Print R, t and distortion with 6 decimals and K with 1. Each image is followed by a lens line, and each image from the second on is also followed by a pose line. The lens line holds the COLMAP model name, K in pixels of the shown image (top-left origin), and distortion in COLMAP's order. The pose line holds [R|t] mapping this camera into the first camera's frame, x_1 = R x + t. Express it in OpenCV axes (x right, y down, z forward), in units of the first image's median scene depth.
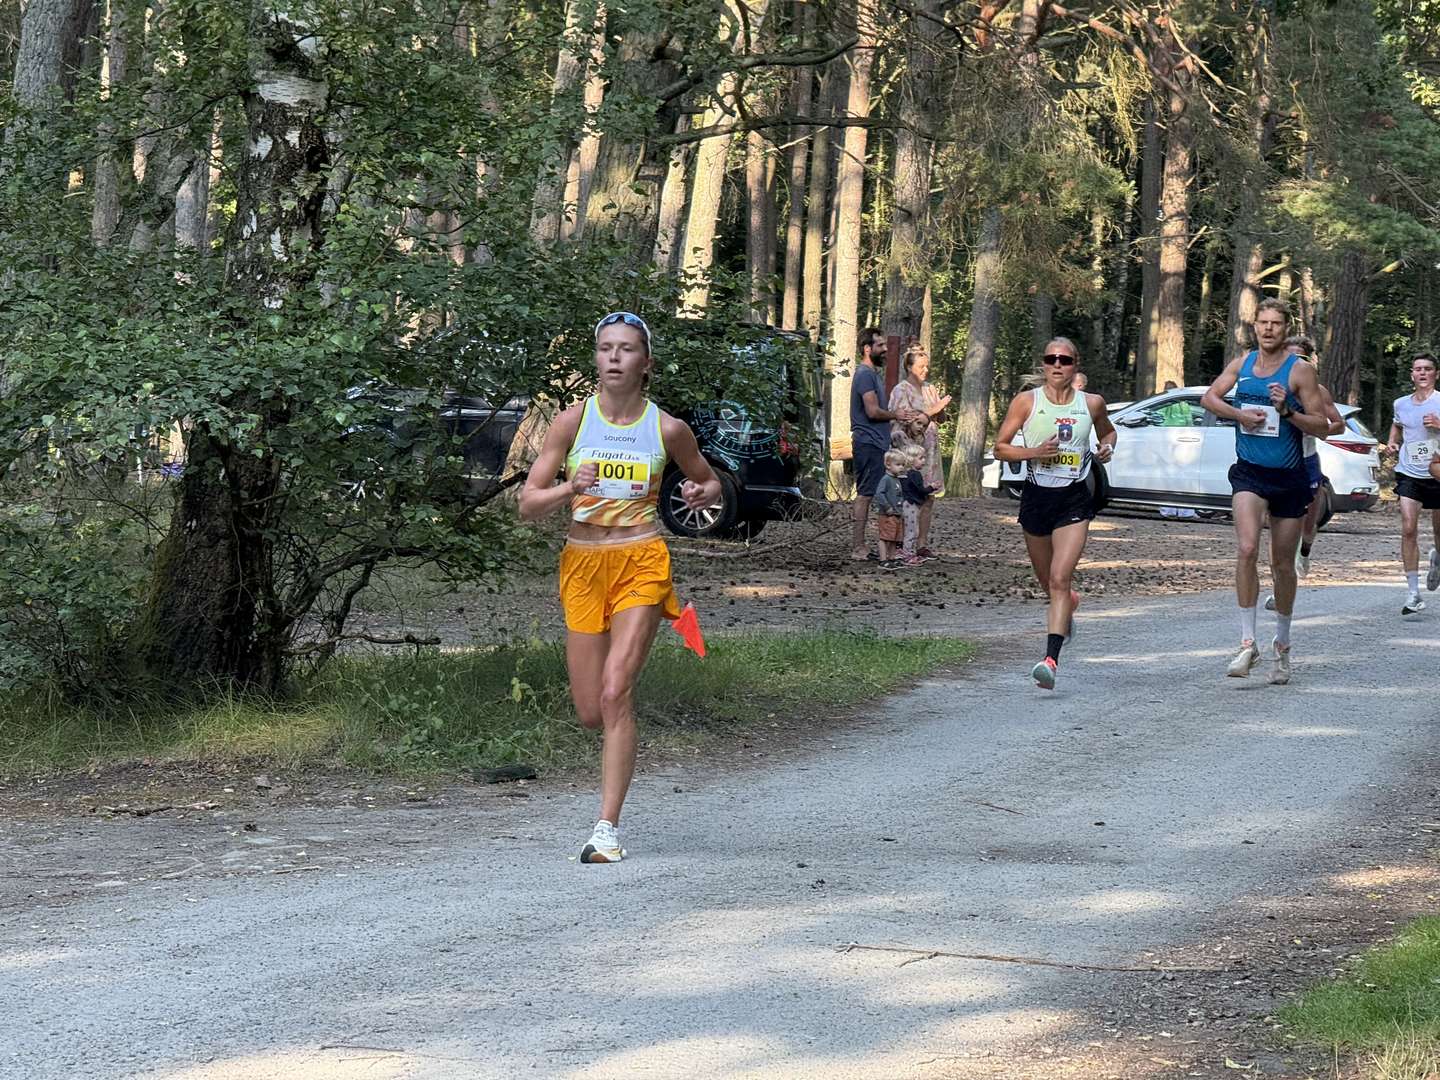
lens RADIAL K [[5042.5, 0, 725.0], [0, 5042.5, 544.6], [0, 0, 1]] dist [0.265381, 0.000000]
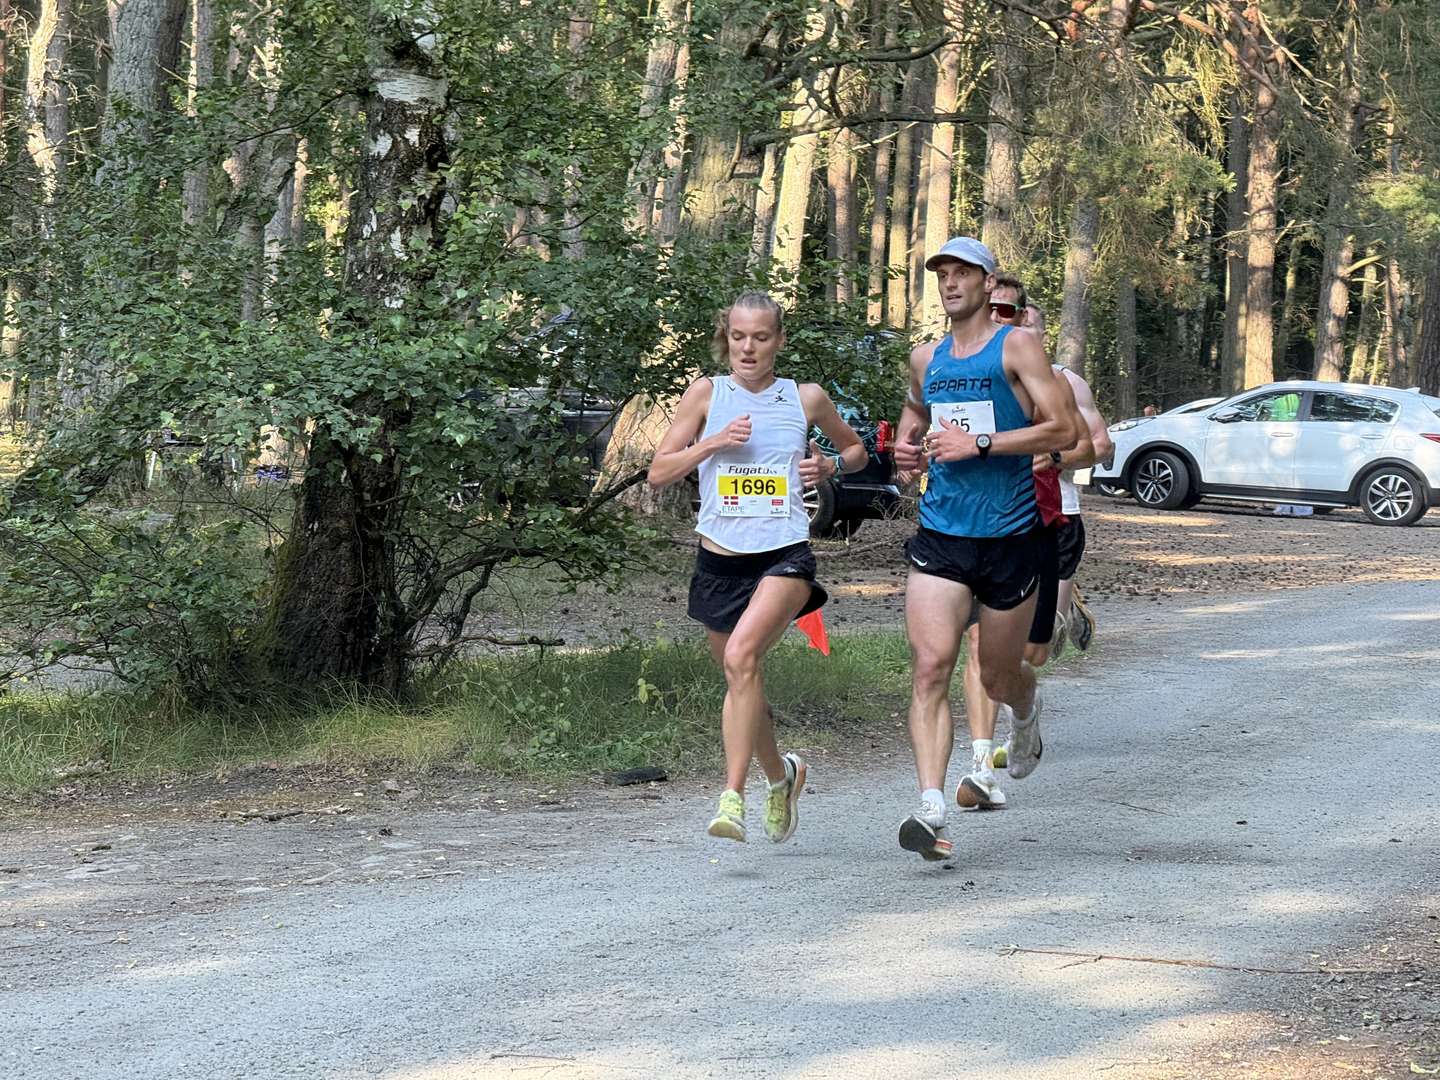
lens RADIAL K [[5042.5, 0, 717.8], [0, 5042.5, 538.8], [0, 0, 1]] dist [0.265381, 0.000000]
pose [[0.999836, -0.008119, -0.016173, -0.009970], [0.008101, 0.999967, -0.001163, 0.000204], [0.016182, 0.001032, 0.999869, 0.009930]]
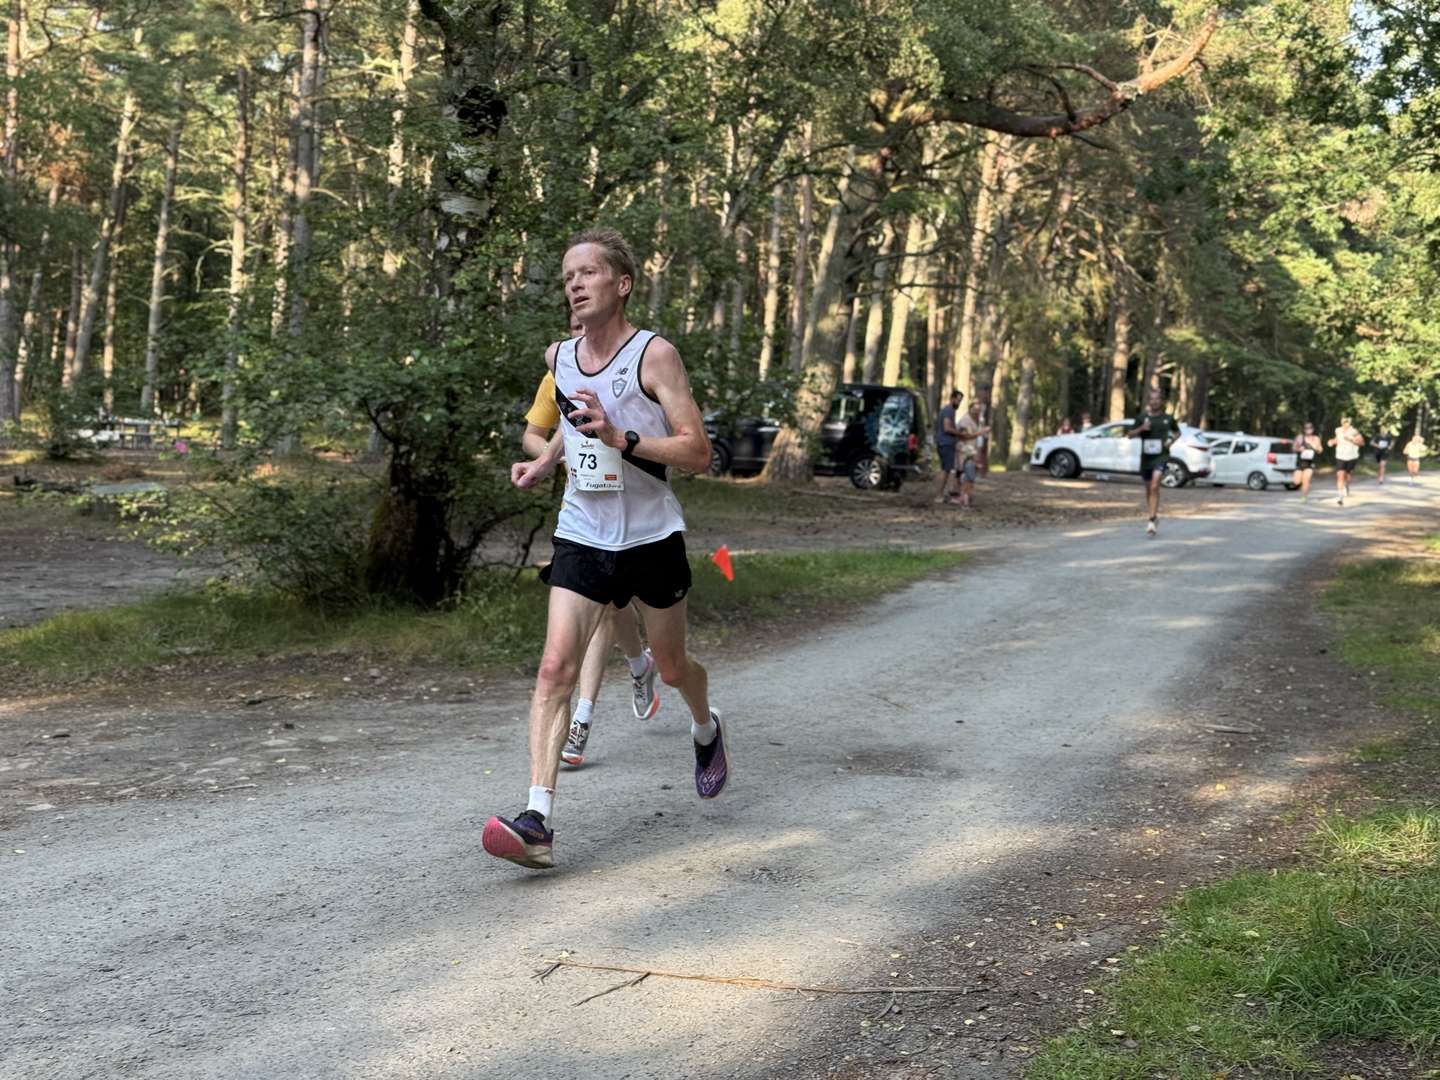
lens RADIAL K [[1994.6, 0, 714.2], [0, 1994.6, 532.6], [0, 0, 1]] dist [0.212506, 0.000000]
pose [[0.993000, 0.010223, -0.117674, 0.061082], [-0.007544, 0.999703, 0.023191, -0.005713], [0.117876, -0.022141, 0.992781, 0.397922]]
